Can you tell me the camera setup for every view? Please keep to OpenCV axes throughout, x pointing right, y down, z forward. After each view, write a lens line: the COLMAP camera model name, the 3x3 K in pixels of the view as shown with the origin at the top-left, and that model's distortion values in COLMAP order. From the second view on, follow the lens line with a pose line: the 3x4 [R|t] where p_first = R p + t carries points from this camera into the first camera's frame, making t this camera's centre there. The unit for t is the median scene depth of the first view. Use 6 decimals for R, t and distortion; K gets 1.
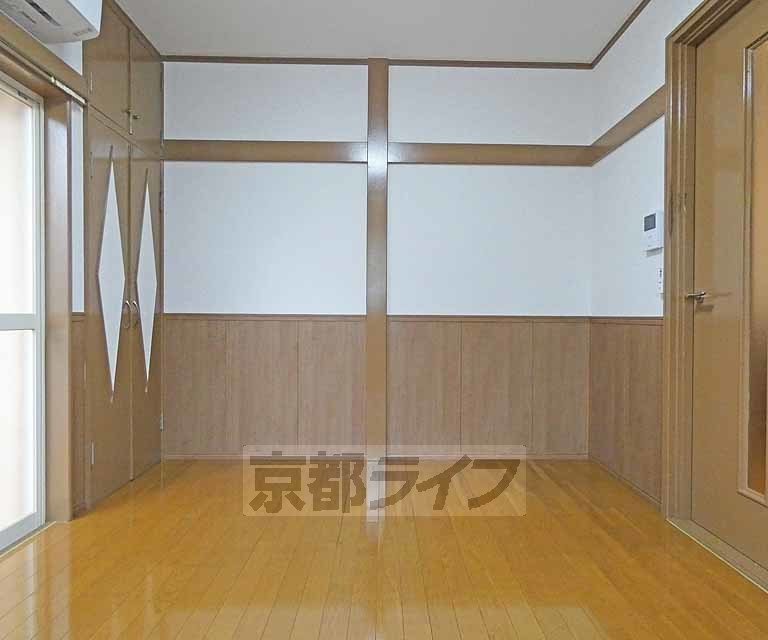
lens RADIAL K [[523.6, 0, 379.6], [0, 523.6, 318.7], [0, 0, 1]] dist [0.026987, 0.007289]
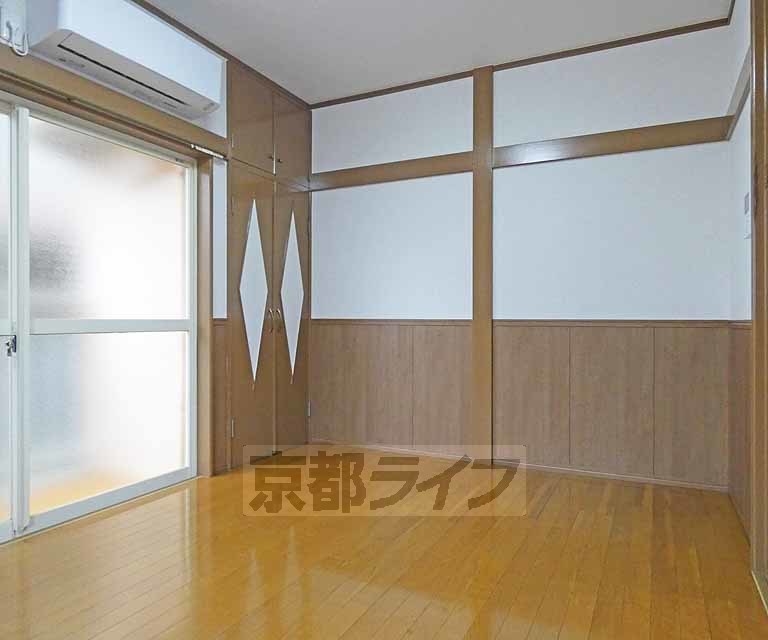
lens RADIAL K [[523.6, 0, 385.7], [0, 523.6, 318.9], [0, 0, 1]] dist [0.026987, 0.007289]
pose [[0.901288, -0.003915, -0.433204, 0.293791], [-0.000083, 0.999958, -0.009211, 0.000876], [0.433221, 0.008337, 0.901249, 0.006530]]
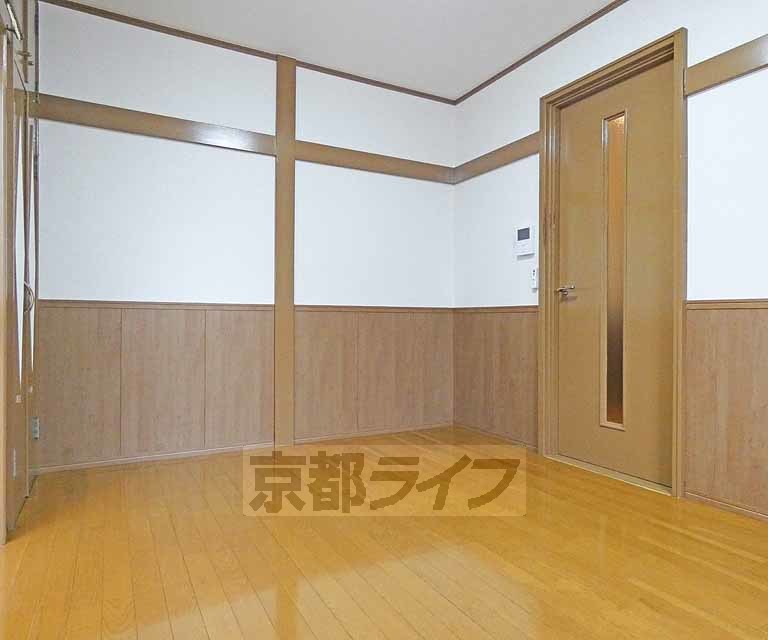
lens RADIAL K [[523.6, 0, 377.1], [0, 523.6, 314.8], [0, 0, 1]] dist [0.026987, 0.007289]
pose [[0.894032, 0.001875, 0.448000, -0.337689], [0.002197, 0.999961, -0.008569, 0.024607], [-0.447998, 0.008645, 0.893993, -0.001760]]
